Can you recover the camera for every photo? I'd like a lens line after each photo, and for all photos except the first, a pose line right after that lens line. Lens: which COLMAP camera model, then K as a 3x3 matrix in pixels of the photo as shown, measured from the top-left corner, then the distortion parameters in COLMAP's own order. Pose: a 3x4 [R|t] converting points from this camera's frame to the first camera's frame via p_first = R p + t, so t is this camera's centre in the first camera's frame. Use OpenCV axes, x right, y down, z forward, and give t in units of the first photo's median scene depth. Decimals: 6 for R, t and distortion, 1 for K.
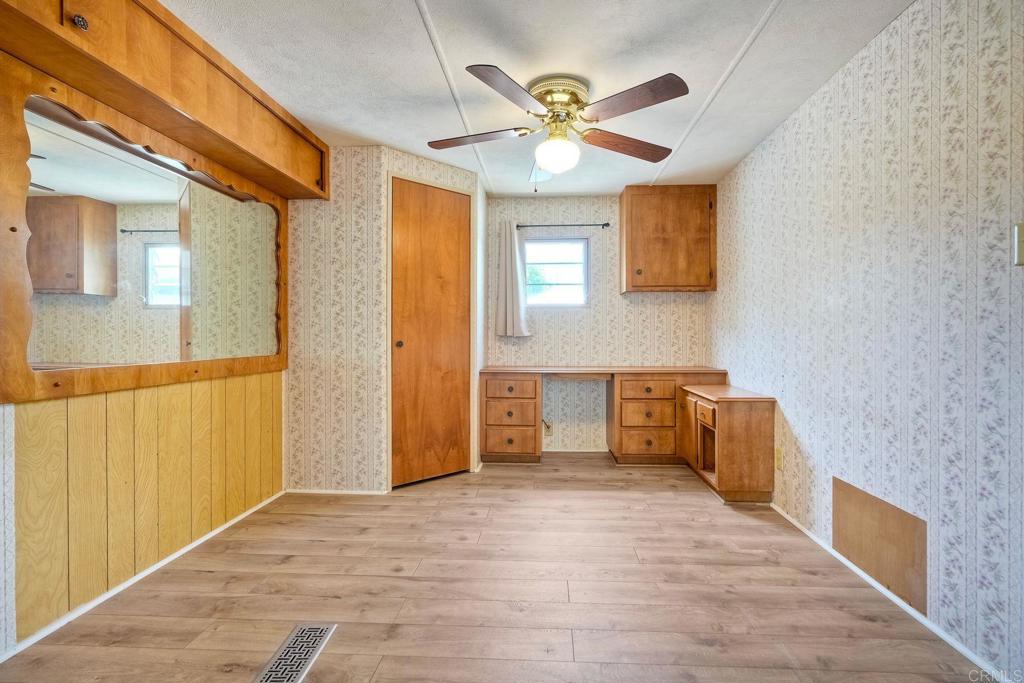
lens RADIAL K [[465.1, 0, 533.1], [0, 465.1, 338.6], [0, 0, 1]] dist [-0.003023, 0.000861]
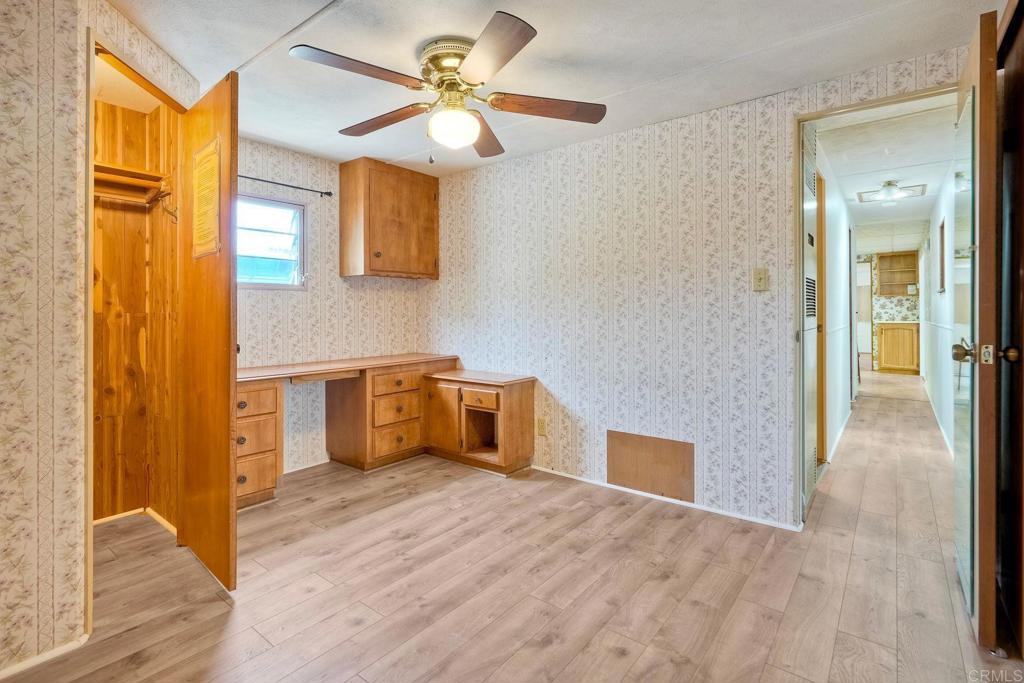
lens RADIAL K [[478.6, 0, 523.0], [0, 478.6, 310.0], [0, 0, 1]] dist [-0.000872, 0.000470]
pose [[0.585456, 0.003855, 0.810695, -0.467737], [0.006448, 0.999935, -0.009412, -0.030808], [-0.810679, 0.010738, 0.585393, 0.281487]]
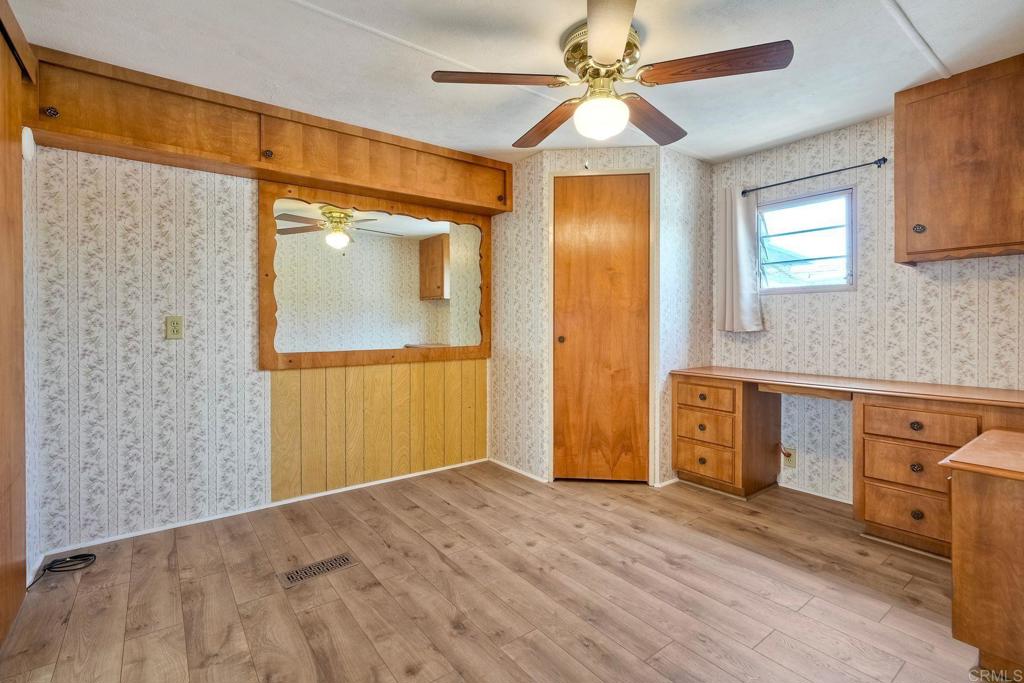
lens RADIAL K [[475.8, 0, 527.5], [0, 475.8, 322.5], [0, 0, 1]] dist [-0.003166, 0.000342]
pose [[0.648760, 0.001036, -0.760992, 0.468304], [-0.003752, 0.999991, -0.001838, -0.023445], [0.760983, 0.004047, 0.648759, 0.273362]]
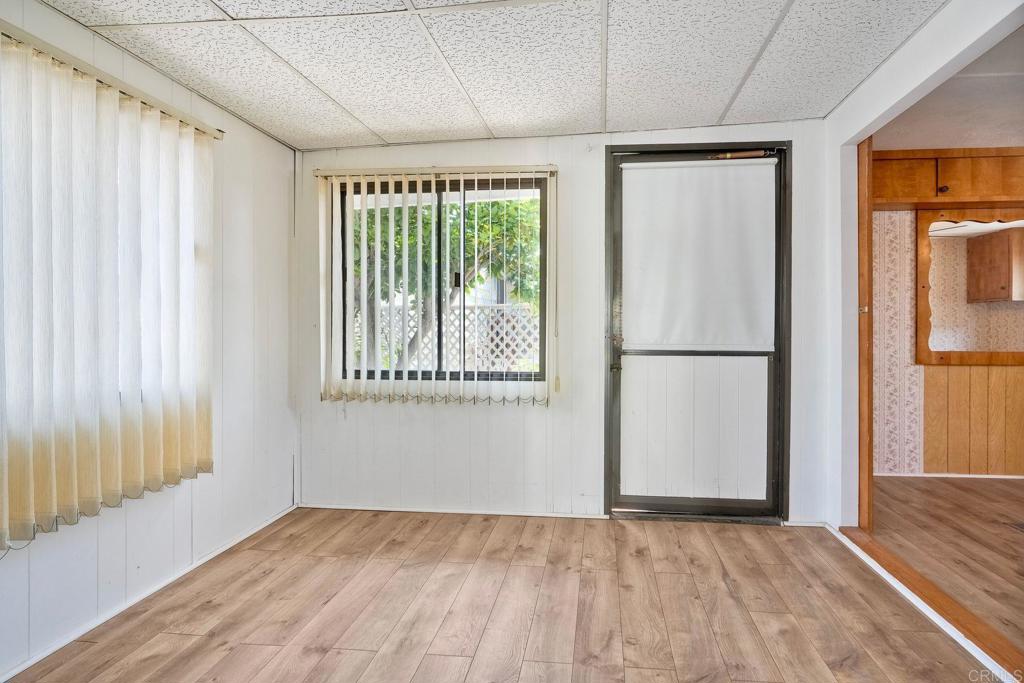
lens RADIAL K [[496.5, 0, 553.0], [0, 496.5, 333.0], [0, 0, 1]] dist [-0.000005, 0.000931]
pose [[-0.039028, 0.008569, -0.999201, 0.651020], [-0.005455, 0.999946, 0.008789, -0.011645], [0.999223, 0.005794, -0.038979, -0.335358]]
